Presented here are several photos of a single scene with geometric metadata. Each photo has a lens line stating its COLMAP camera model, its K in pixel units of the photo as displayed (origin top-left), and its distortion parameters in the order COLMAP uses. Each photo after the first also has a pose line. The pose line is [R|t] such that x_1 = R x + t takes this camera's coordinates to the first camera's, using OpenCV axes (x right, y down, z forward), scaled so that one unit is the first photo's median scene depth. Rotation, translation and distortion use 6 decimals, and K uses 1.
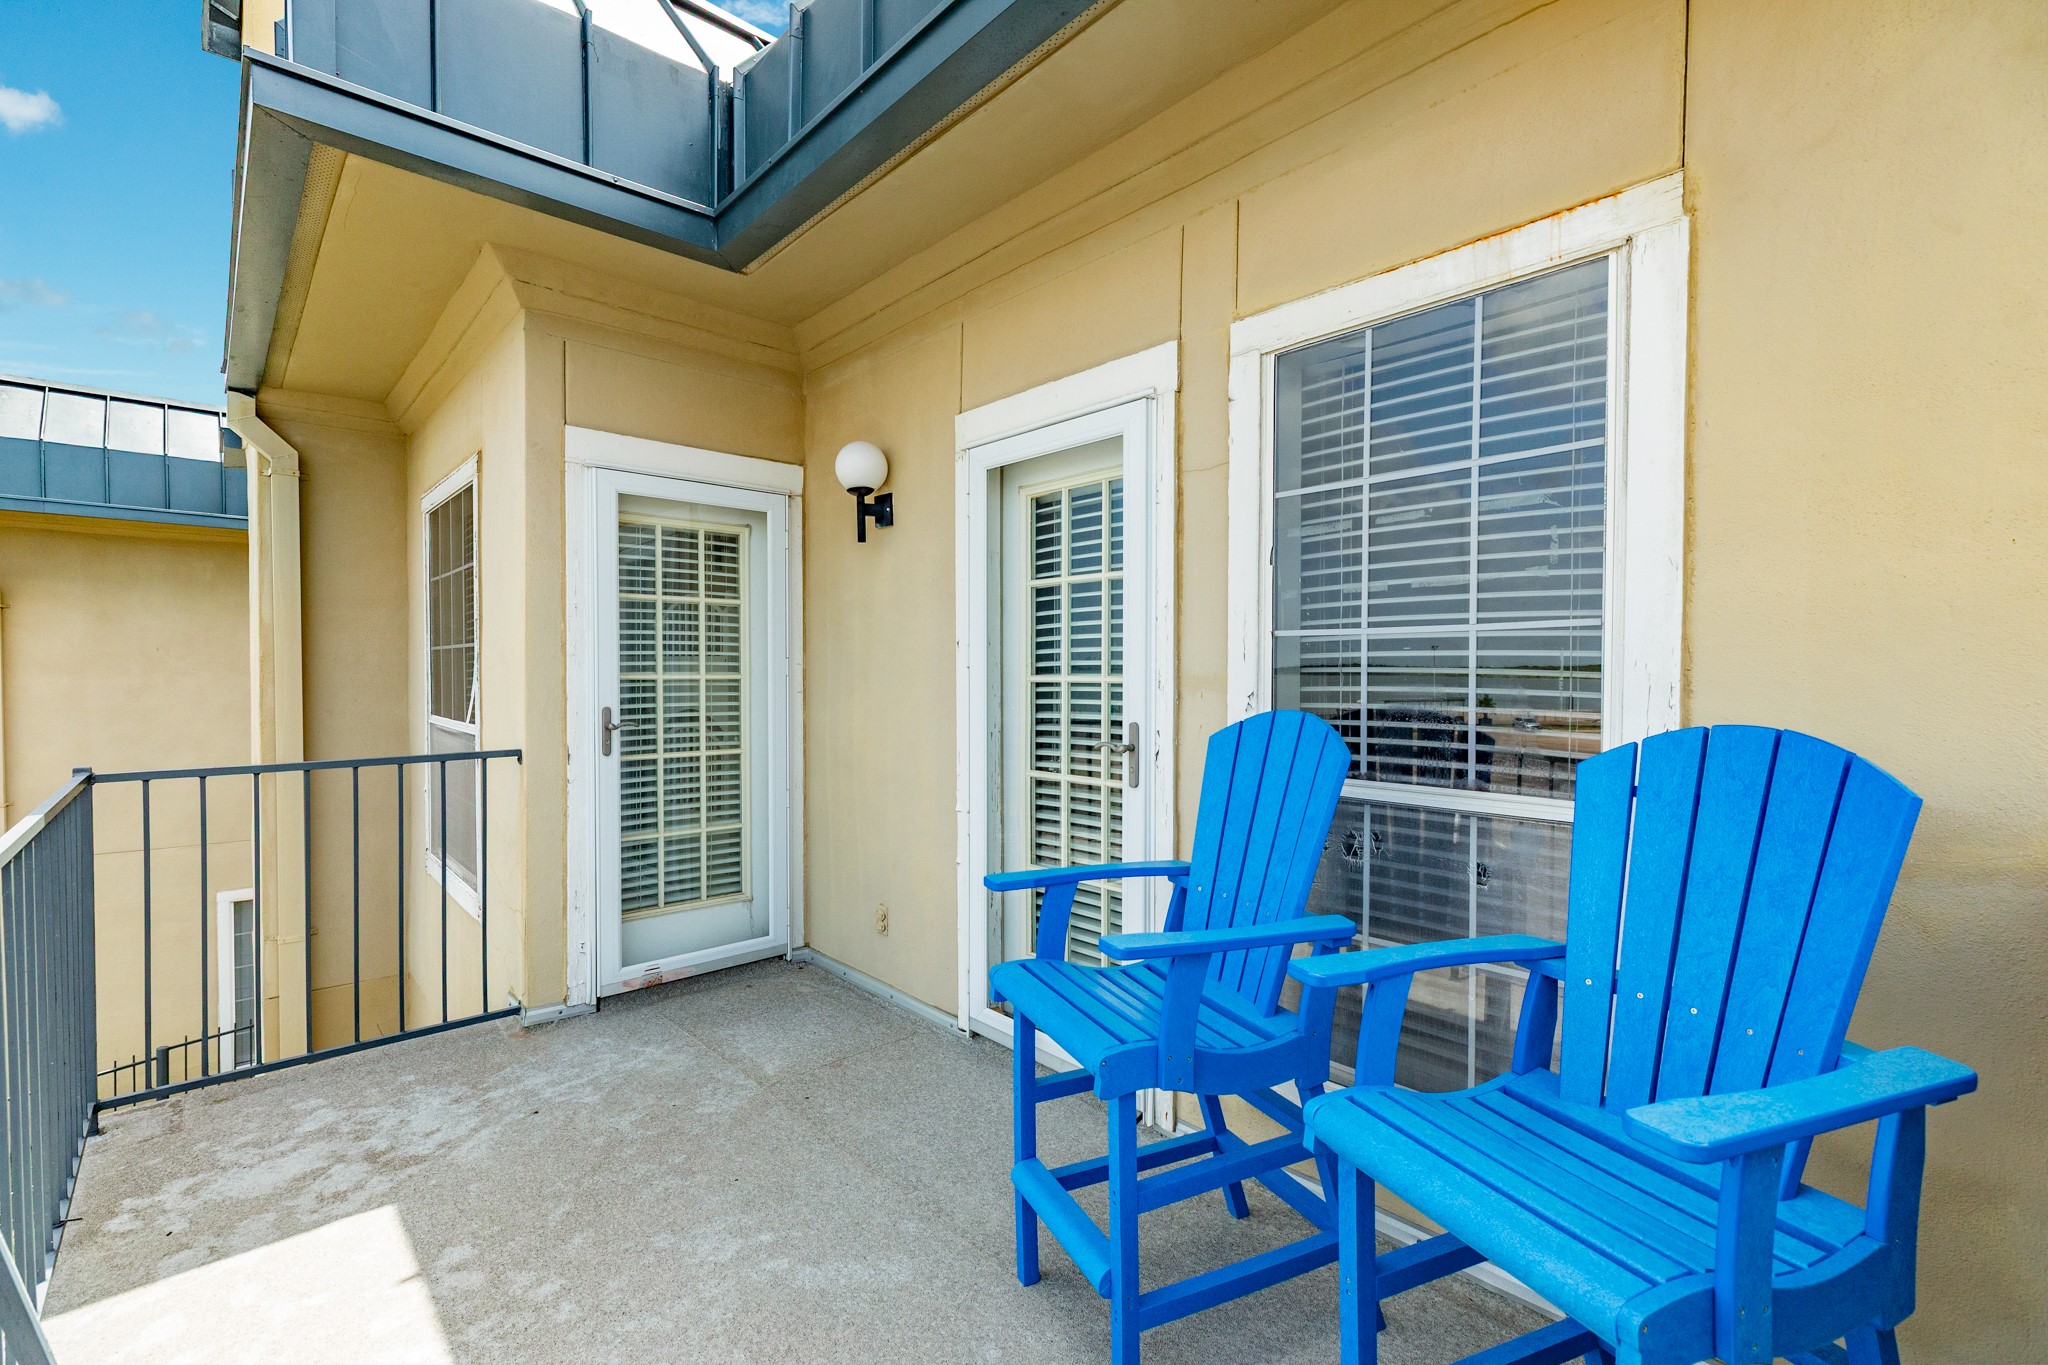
lens RADIAL K [[913.8, 0, 1022.2], [0, 913.8, 687.4], [0, 0, 1]] dist [0.003621, 0.000347]
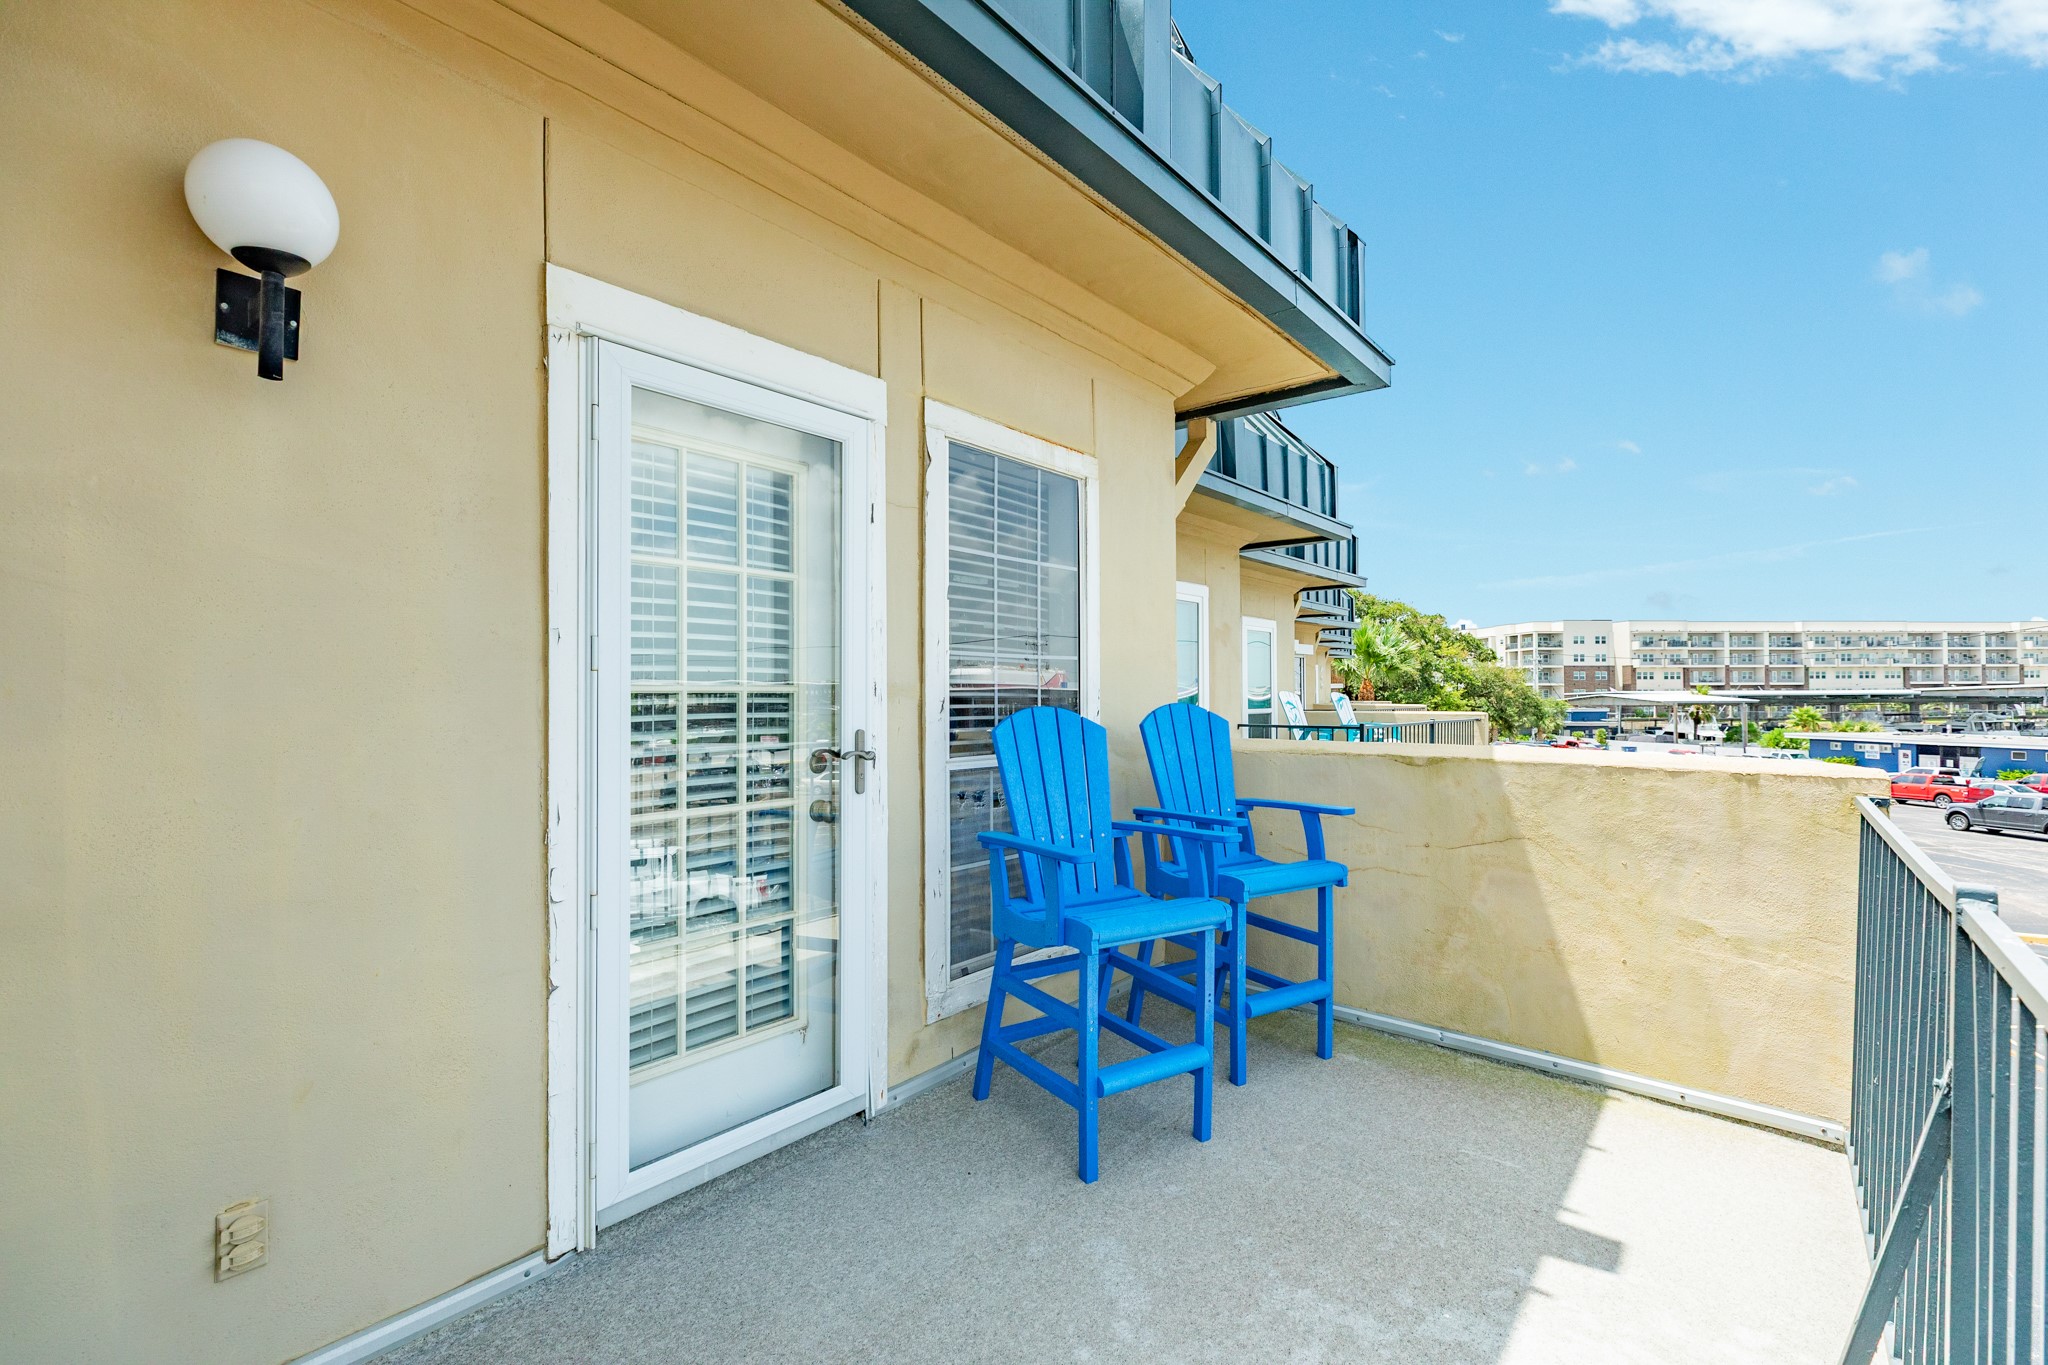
lens RADIAL K [[913.8, 0, 1022.2], [0, 913.8, 687.4], [0, 0, 1]] dist [0.003621, 0.000347]
pose [[-0.157789, 0.002950, 0.987469, -0.917073], [0.015506, 0.999880, -0.000510, -0.006992], [-0.987351, 0.015231, -0.157815, 0.982348]]
